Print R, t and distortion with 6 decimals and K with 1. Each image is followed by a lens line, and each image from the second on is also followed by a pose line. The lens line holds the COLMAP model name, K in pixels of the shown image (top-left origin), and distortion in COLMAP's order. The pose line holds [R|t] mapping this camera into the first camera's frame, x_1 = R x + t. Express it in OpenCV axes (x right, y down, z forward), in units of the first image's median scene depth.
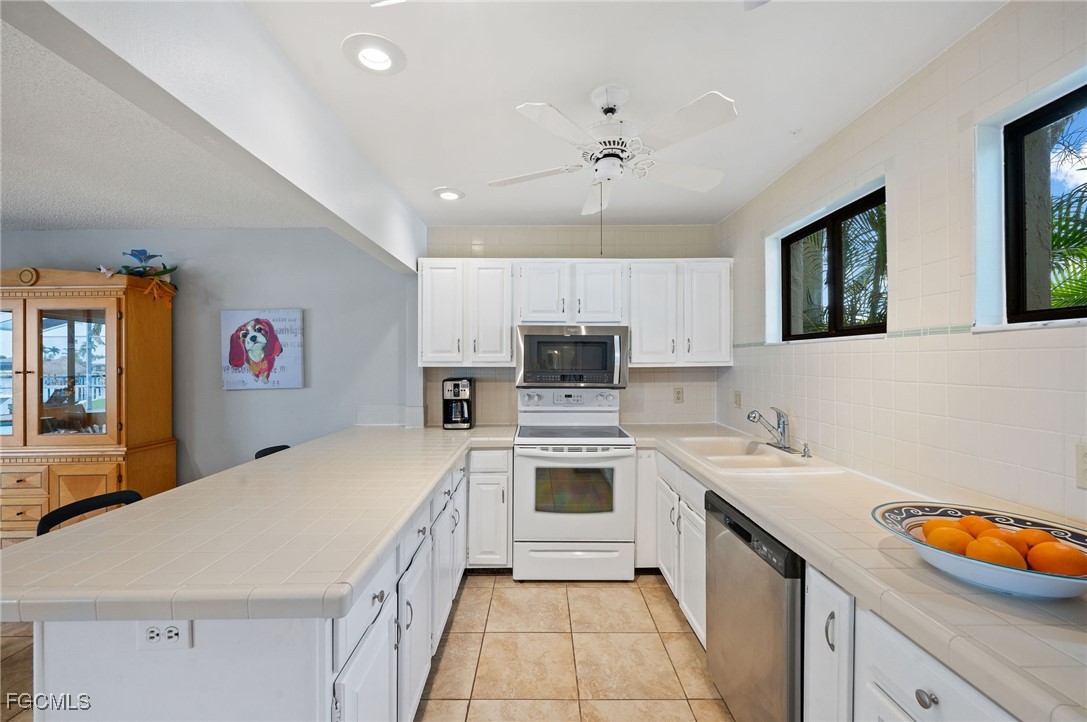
lens RADIAL K [[438.3, 0, 537.1], [0, 438.3, 363.5], [0, 0, 1]] dist [-0.001695, -0.000062]
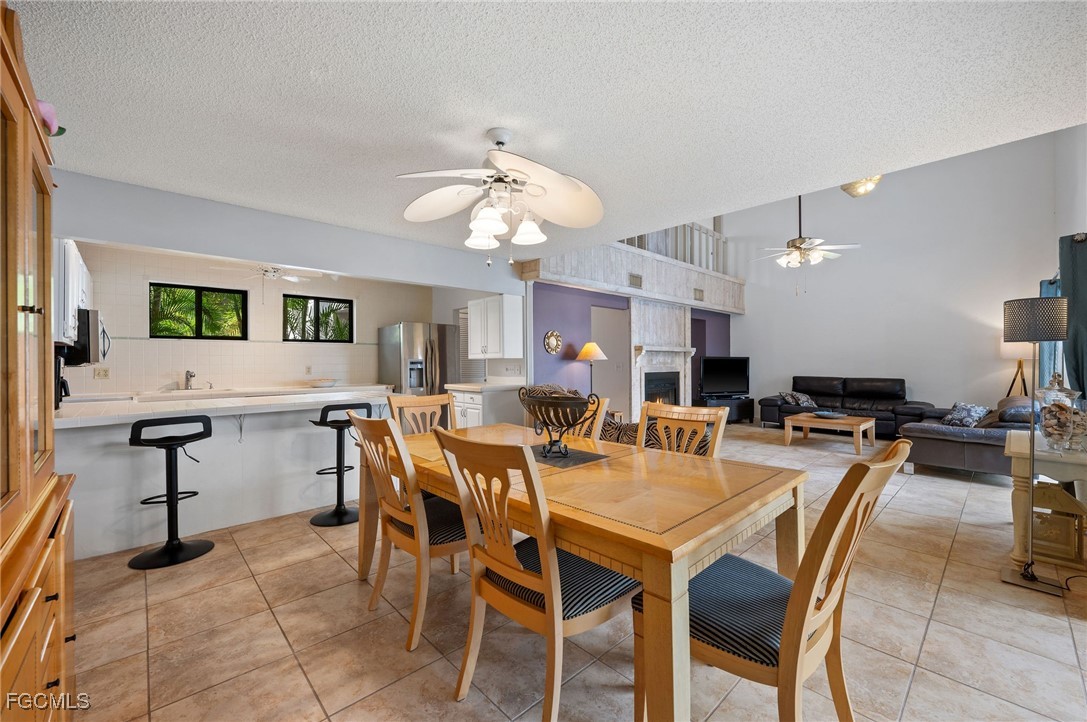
lens RADIAL K [[438.3, 0, 544.3], [0, 438.3, 359.1], [0, 0, 1]] dist [-0.001695, -0.000062]
pose [[-0.697027, 0.010962, 0.716961, -1.649112], [0.013371, 0.999908, -0.002290, 0.056006], [-0.716920, 0.007991, -0.697110, 0.931598]]
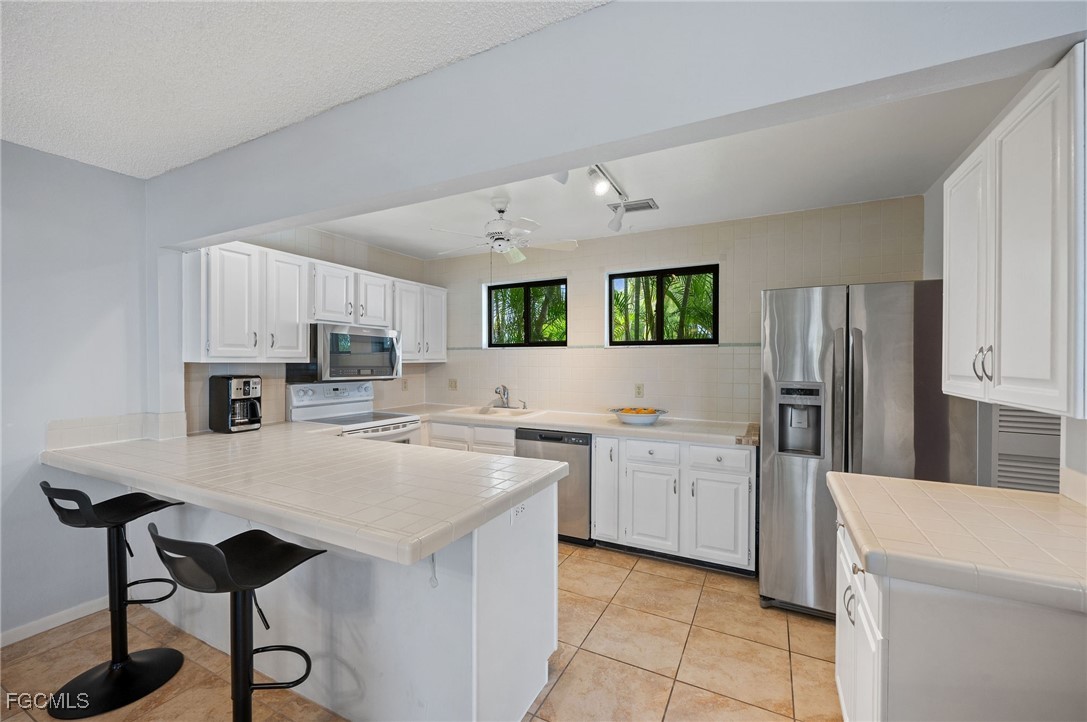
lens RADIAL K [[438.3, 0, 554.2], [0, 438.3, 360.5], [0, 0, 1]] dist [-0.001695, -0.000062]
pose [[0.427784, 0.005321, 0.903865, -0.728338], [0.002309, 0.999973, -0.006980, 0.011519], [-0.903878, 0.005073, 0.427760, 0.041185]]
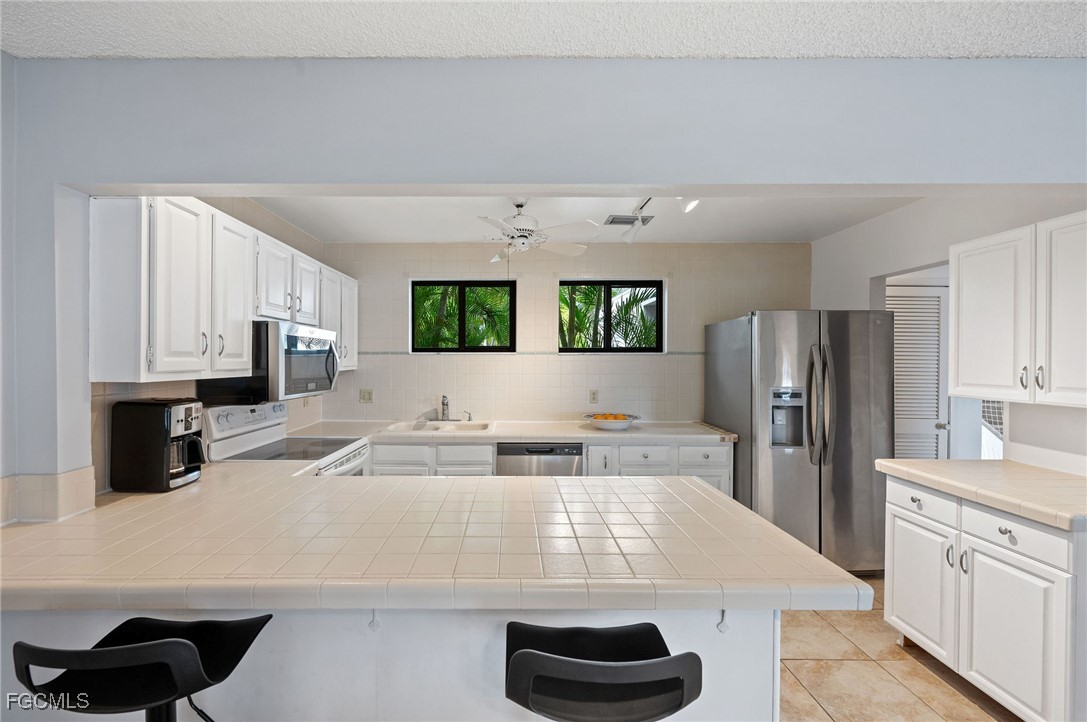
lens RADIAL K [[438.3, 0, 520.3], [0, 438.3, 360.3], [0, 0, 1]] dist [-0.001695, -0.000062]
pose [[-0.015196, 0.002734, 0.999881, -0.777637], [0.006270, 0.999977, -0.002639, -0.013584], [-0.999865, 0.006229, -0.015213, 0.561331]]
